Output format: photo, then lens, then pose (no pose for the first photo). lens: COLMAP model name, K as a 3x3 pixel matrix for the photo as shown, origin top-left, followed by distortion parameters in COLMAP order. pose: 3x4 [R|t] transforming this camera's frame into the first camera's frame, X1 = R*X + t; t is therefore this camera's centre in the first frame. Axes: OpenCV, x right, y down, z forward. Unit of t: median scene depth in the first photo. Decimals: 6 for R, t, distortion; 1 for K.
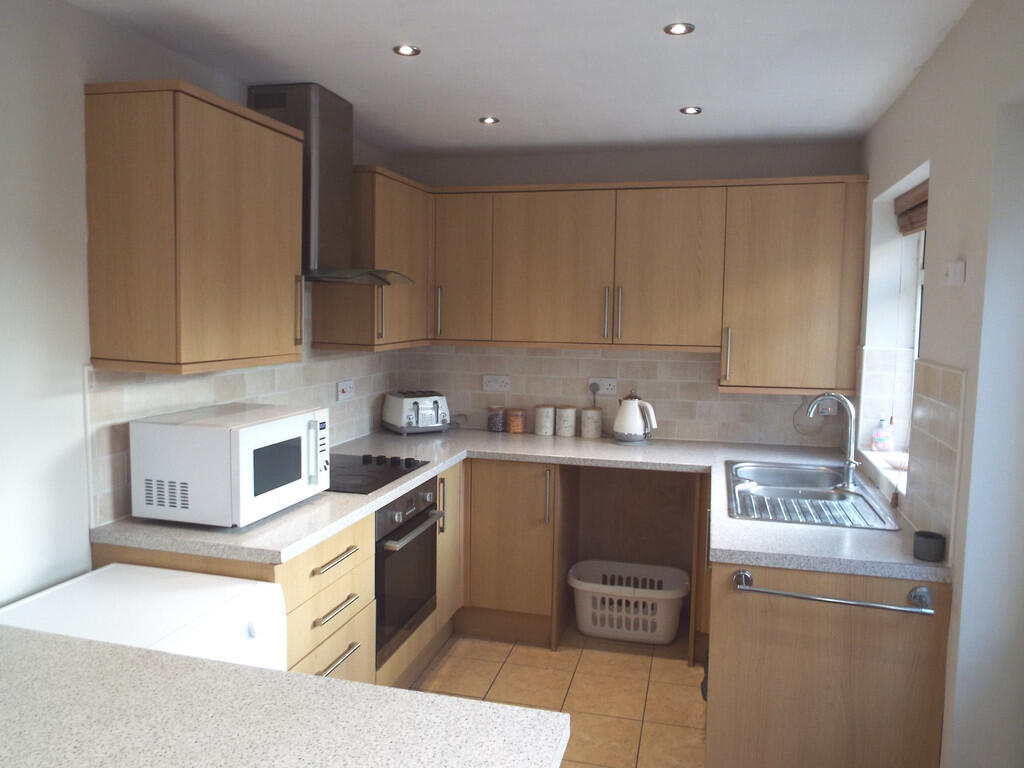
lens RADIAL K [[727.0, 0, 512.0], [0, 727.0, 384.0], [0, 0, 1]] dist [-0.039288, 0.050833]
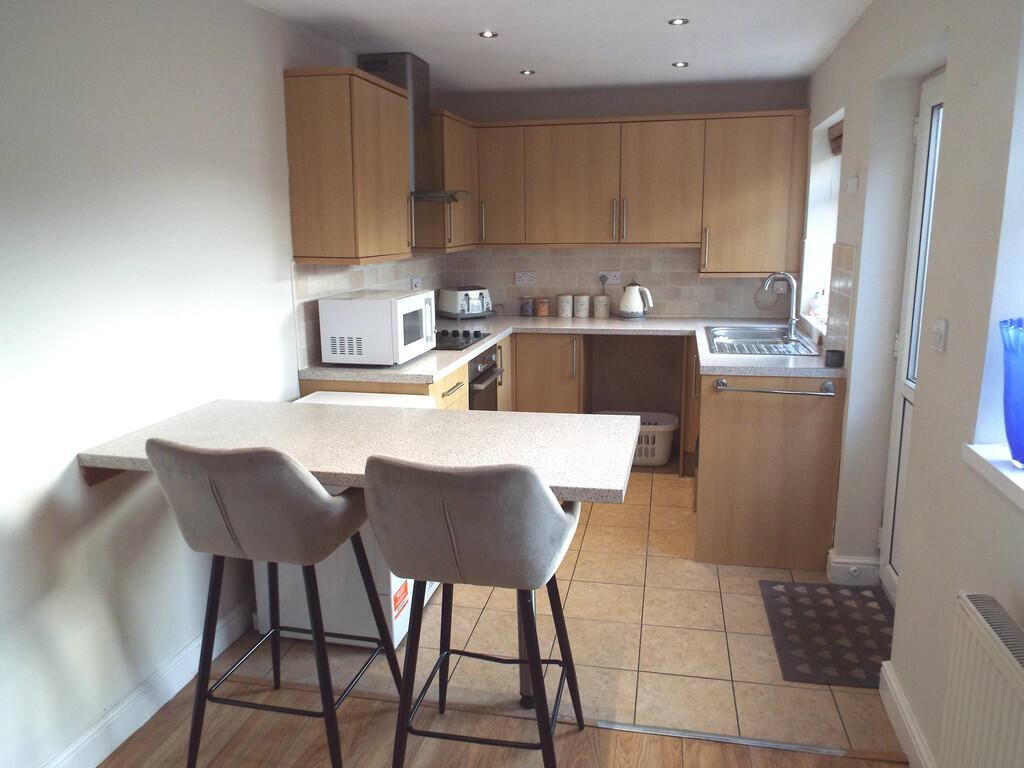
lens RADIAL K [[727.0, 0, 512.0], [0, 727.0, 384.0], [0, 0, 1]] dist [-0.039288, 0.050833]
pose [[0.998544, -0.036221, 0.039964, -0.132236], [0.031397, 0.992828, 0.115358, 0.045307], [-0.043856, -0.113935, 0.992520, -0.366111]]
